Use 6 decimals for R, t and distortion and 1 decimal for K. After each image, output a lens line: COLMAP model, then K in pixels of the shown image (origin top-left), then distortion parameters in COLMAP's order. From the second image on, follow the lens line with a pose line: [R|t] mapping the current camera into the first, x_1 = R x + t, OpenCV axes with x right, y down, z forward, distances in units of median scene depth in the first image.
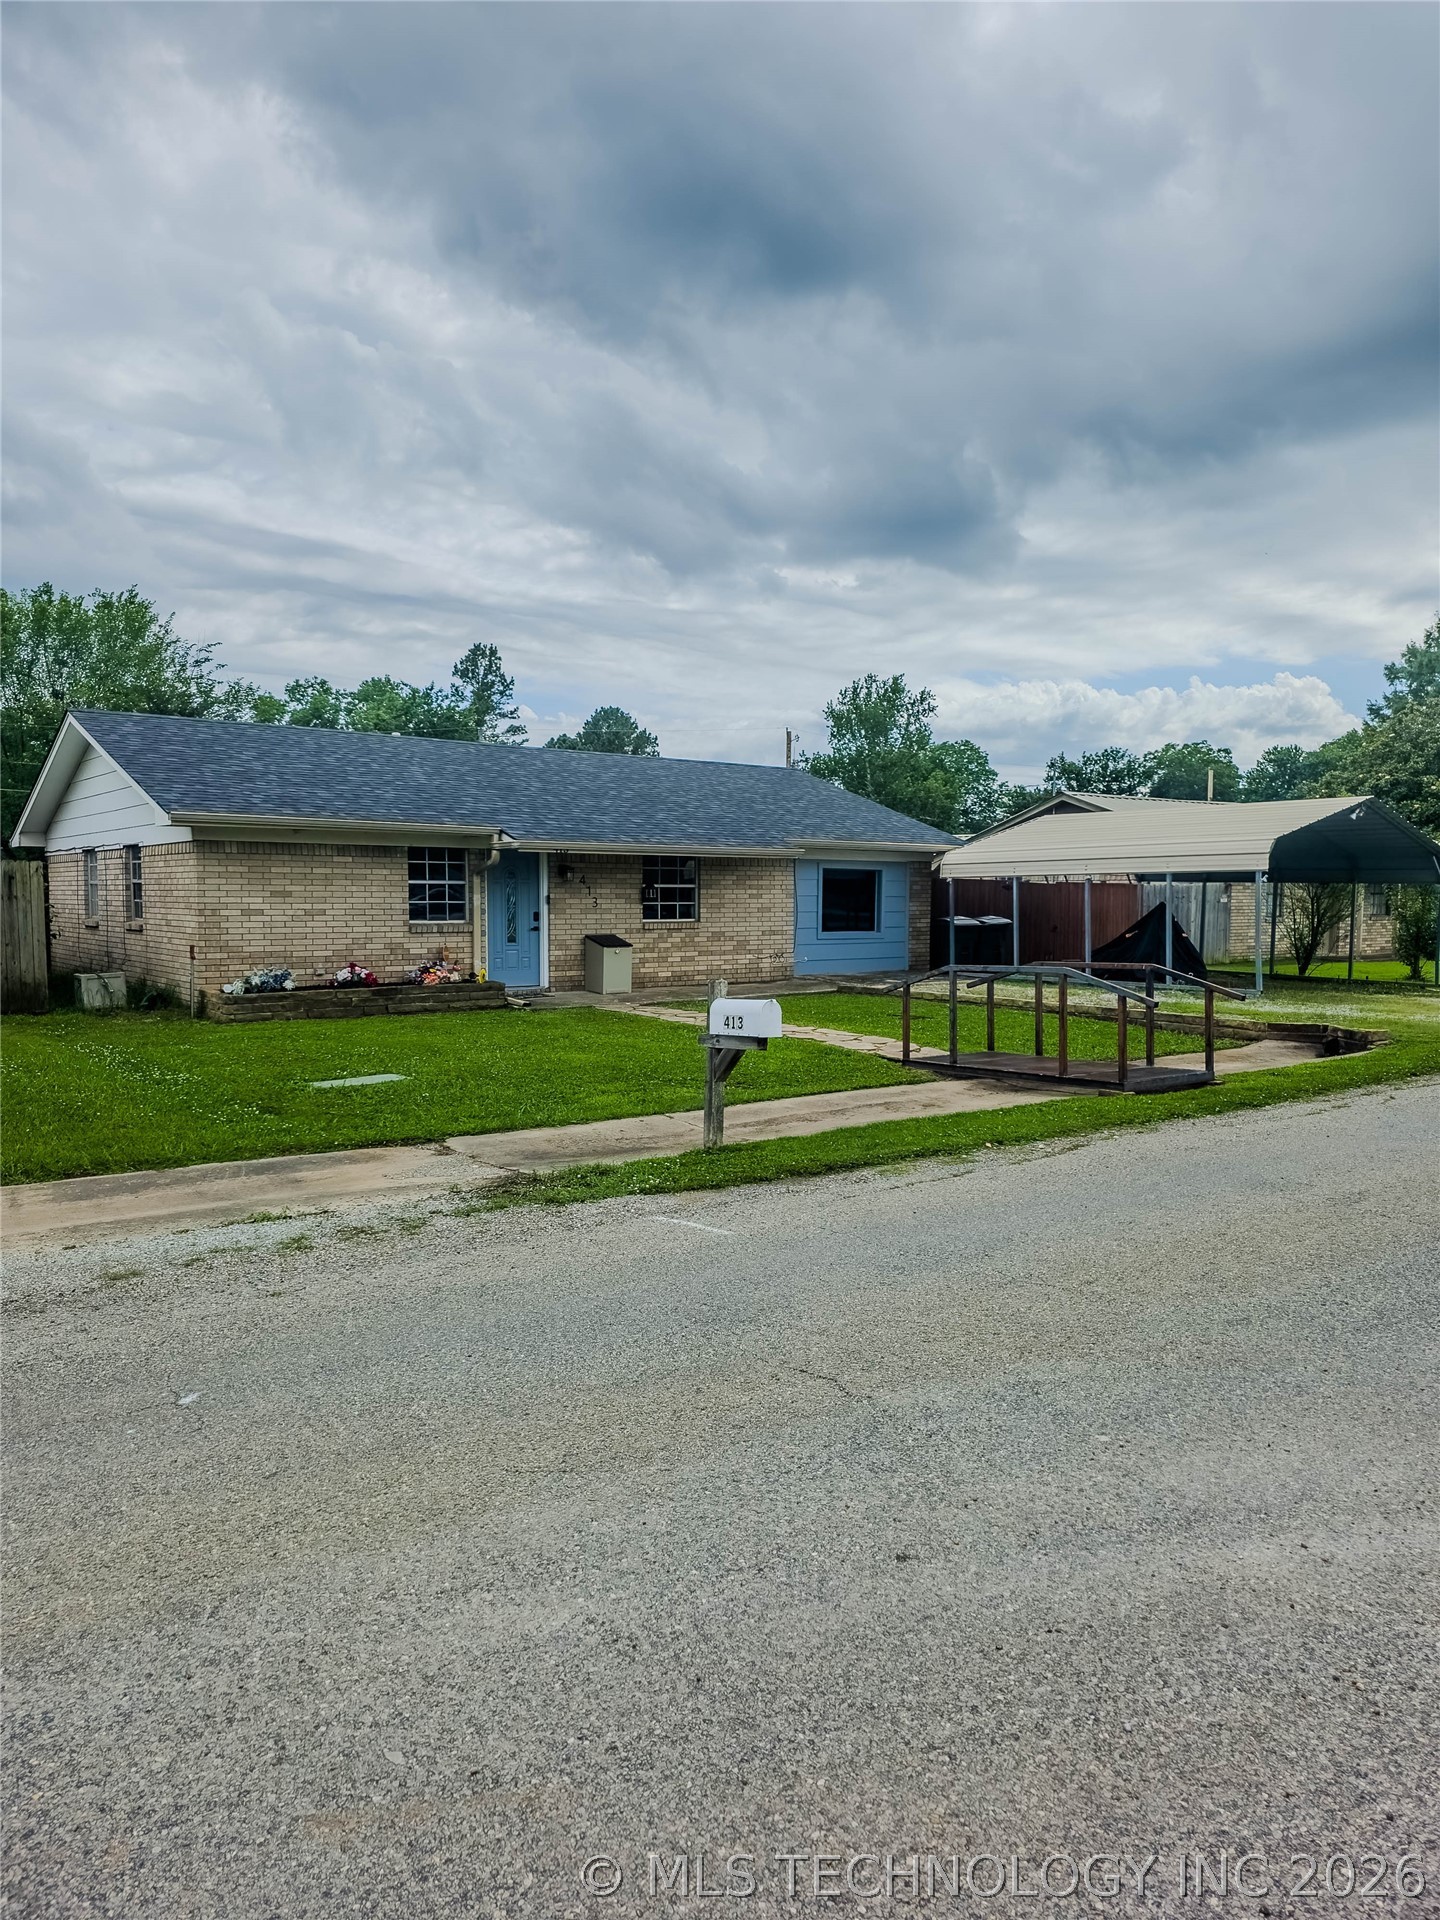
lens RADIAL K [[1279.0, 0, 718.3], [0, 1279.0, 952.0], [0, 0, 1]] dist [0.010299, -0.002927]
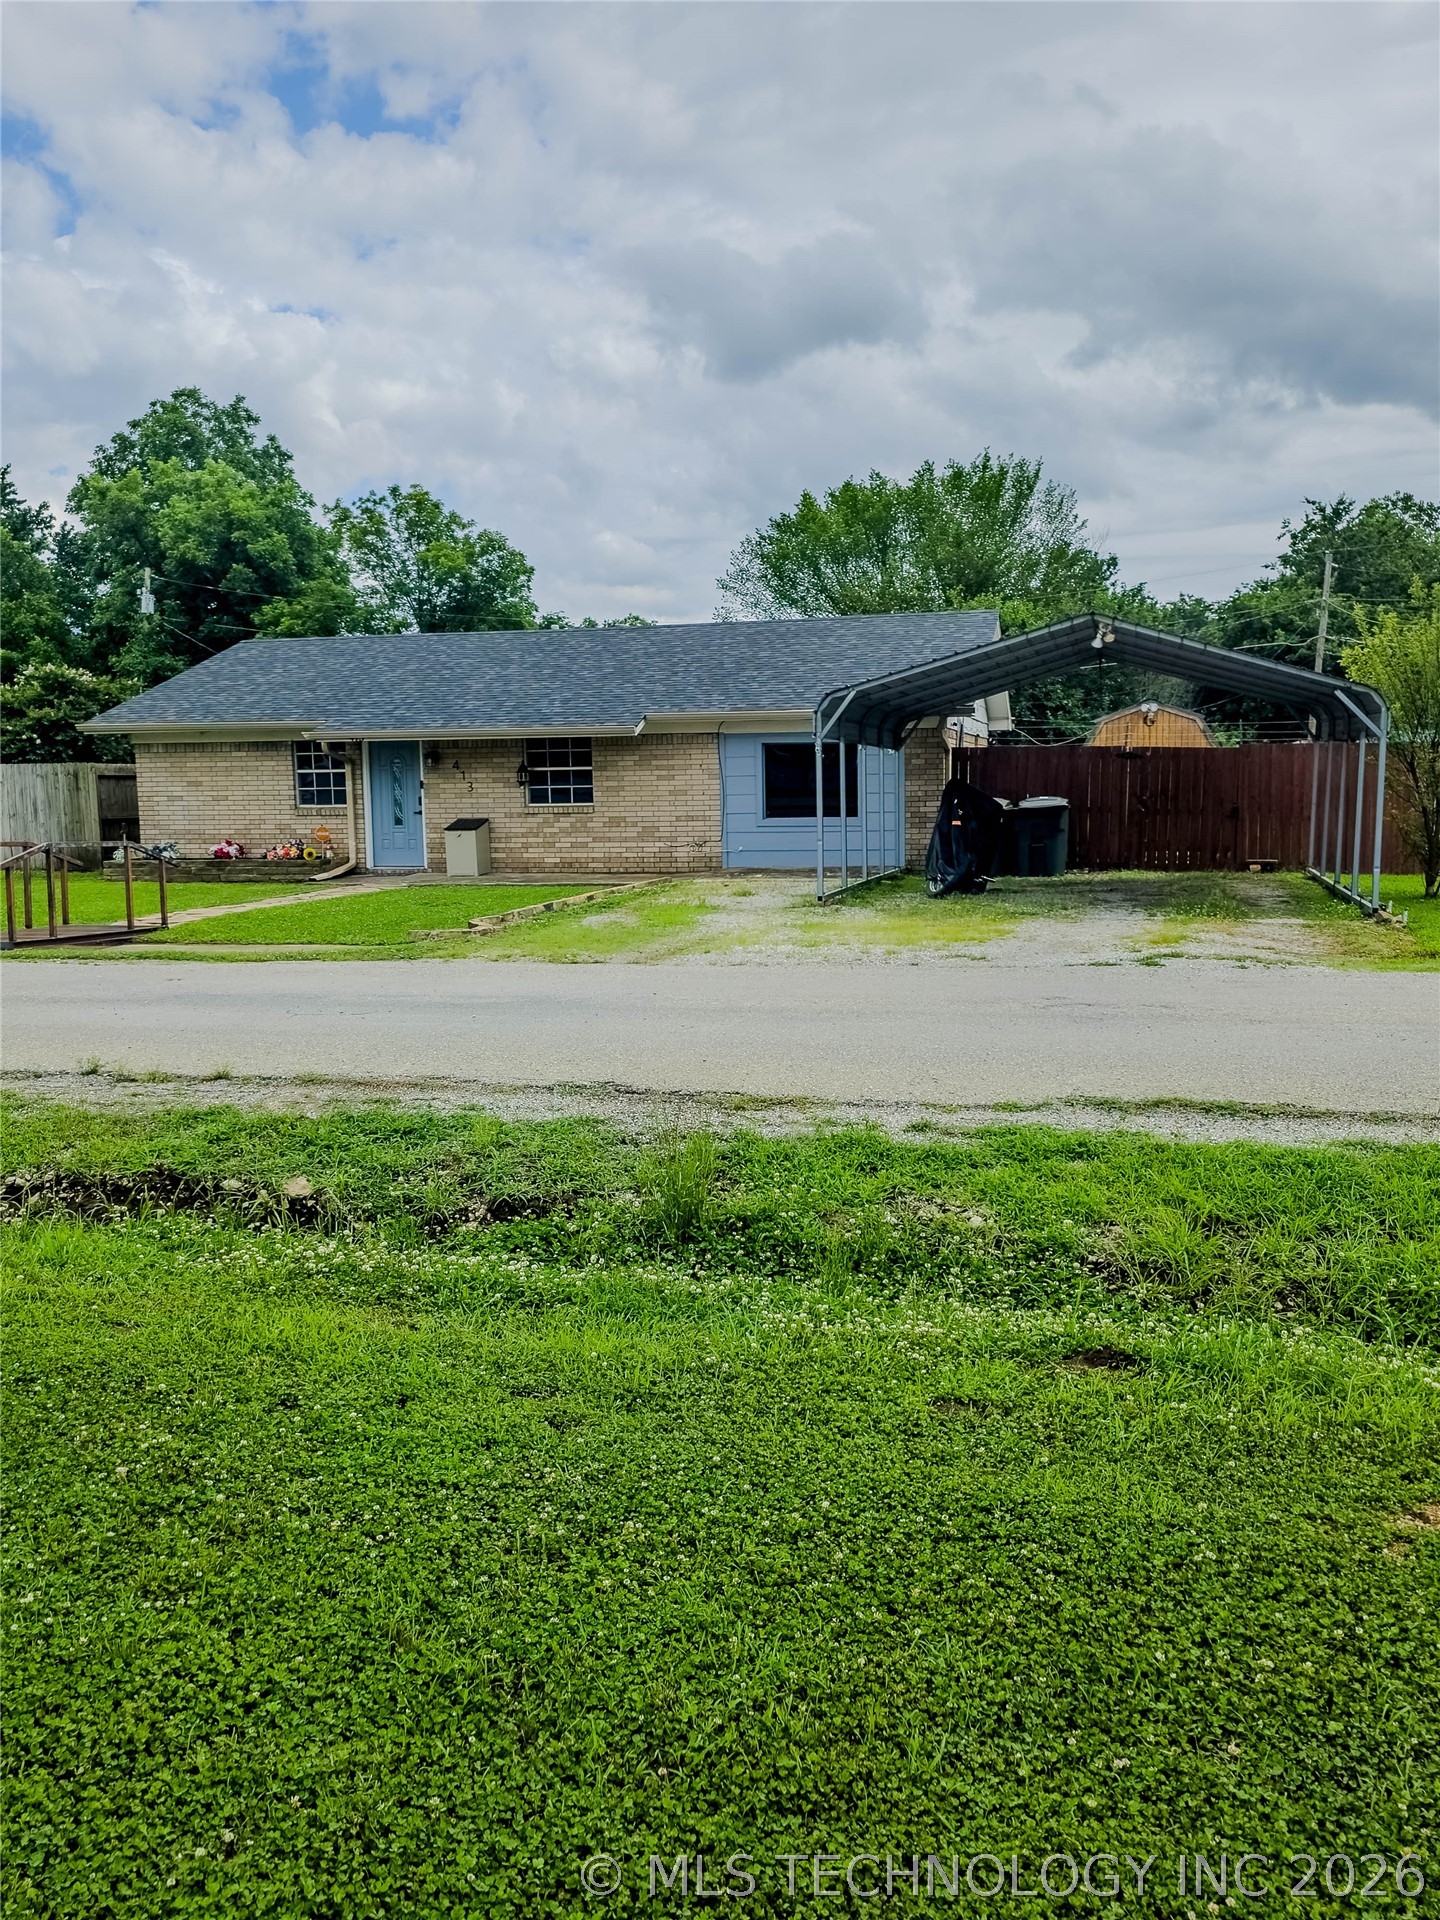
lens RADIAL K [[1568.9, 0, 719.4], [0, 1568.9, 963.9], [0, 0, 1]] dist [0.008938, 0.000930]
pose [[0.617363, 0.076153, -0.782984, 1.041022], [-0.019567, 0.996482, 0.081490, -0.003866], [0.786435, -0.034988, 0.616682, 0.383431]]
